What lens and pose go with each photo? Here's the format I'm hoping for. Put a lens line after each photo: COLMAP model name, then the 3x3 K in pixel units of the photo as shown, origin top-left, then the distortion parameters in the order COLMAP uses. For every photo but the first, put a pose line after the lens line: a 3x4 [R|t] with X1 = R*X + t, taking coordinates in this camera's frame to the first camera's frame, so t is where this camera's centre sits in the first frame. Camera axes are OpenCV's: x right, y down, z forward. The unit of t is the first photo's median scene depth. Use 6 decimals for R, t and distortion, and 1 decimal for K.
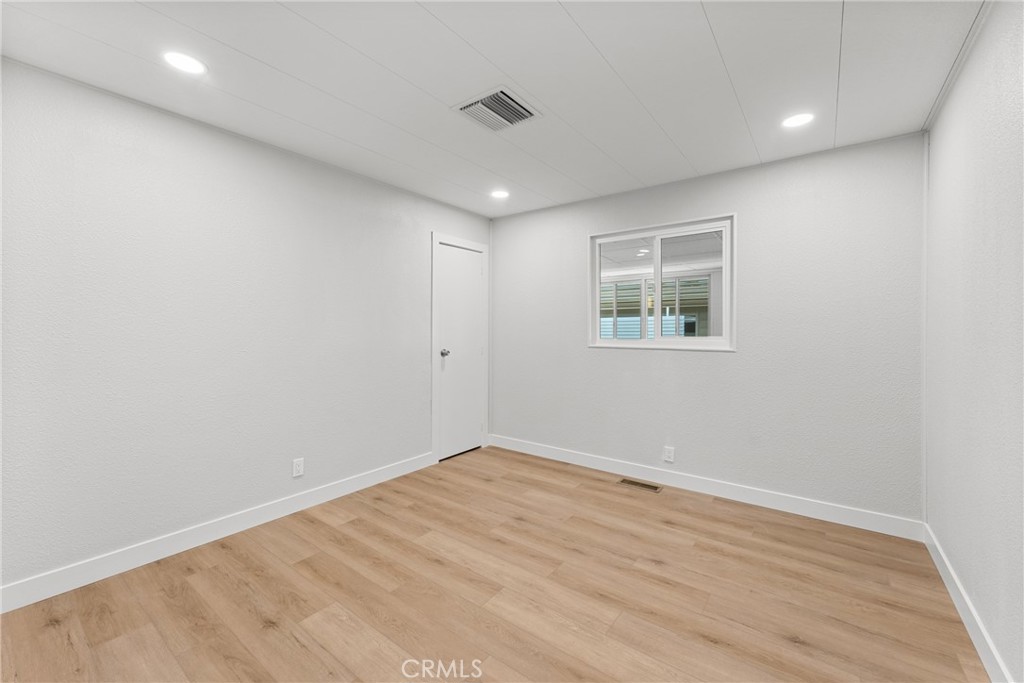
lens RADIAL K [[412.2, 0, 510.4], [0, 412.2, 333.1], [0, 0, 1]] dist [0.002259, -0.000801]
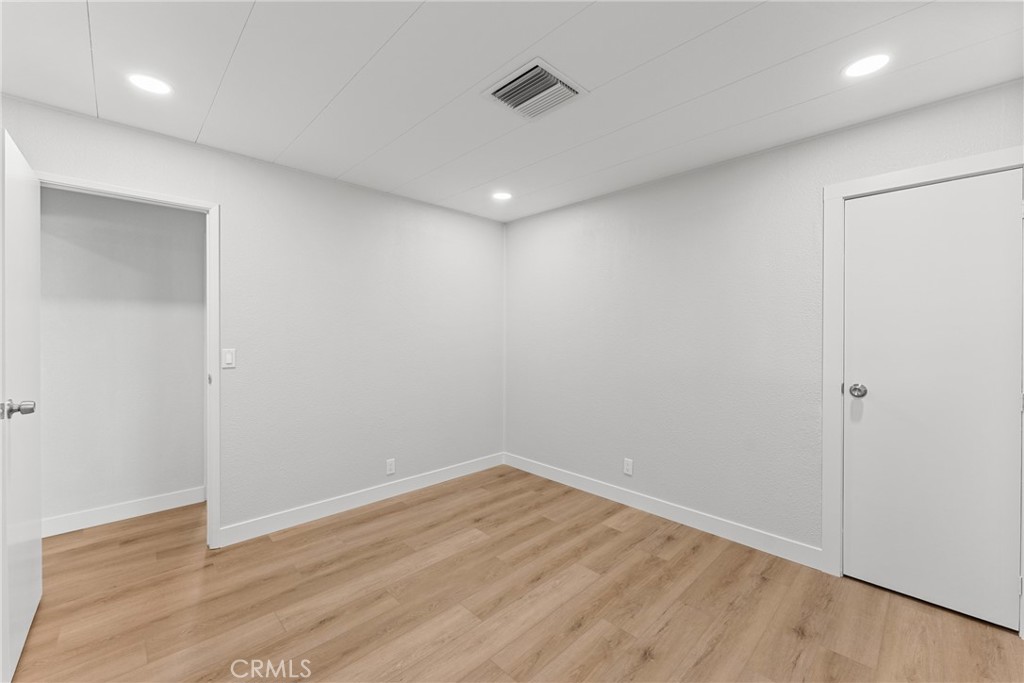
lens RADIAL K [[412.2, 0, 509.9], [0, 412.2, 340.0], [0, 0, 1]] dist [0.002259, -0.000801]
pose [[-0.151489, 0.013817, -0.988362, 0.719323], [-0.015084, 0.999754, 0.016288, -0.036747], [0.988344, 0.017376, -0.151243, 0.949973]]
